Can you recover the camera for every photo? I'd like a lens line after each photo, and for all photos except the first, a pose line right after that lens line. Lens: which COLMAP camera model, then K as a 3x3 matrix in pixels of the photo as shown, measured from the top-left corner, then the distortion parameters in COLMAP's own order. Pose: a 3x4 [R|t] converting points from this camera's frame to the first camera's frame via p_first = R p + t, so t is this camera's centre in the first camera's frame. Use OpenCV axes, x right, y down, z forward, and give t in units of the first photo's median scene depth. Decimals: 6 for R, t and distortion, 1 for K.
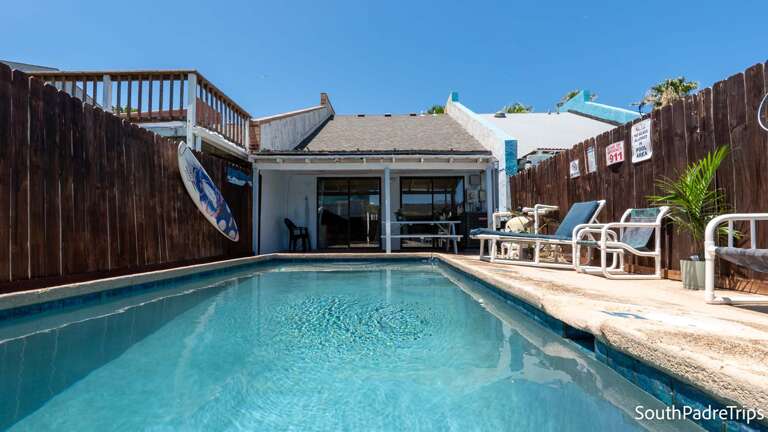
lens RADIAL K [[342.2, 0, 384.0], [0, 342.2, 216.0], [0, 0, 1]] dist [-0.004603, -0.000724]
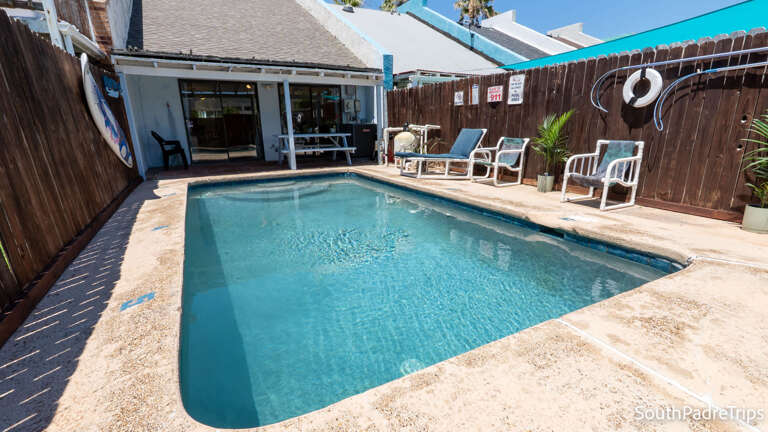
lens RADIAL K [[342.2, 0, 384.0], [0, 342.2, 216.0], [0, 0, 1]] dist [-0.004603, -0.000724]
pose [[0.886996, -0.120992, 0.445645, -0.374778], [-0.015652, 0.956632, 0.290878, -0.099580], [-0.461512, -0.264983, 0.846635, -0.089264]]
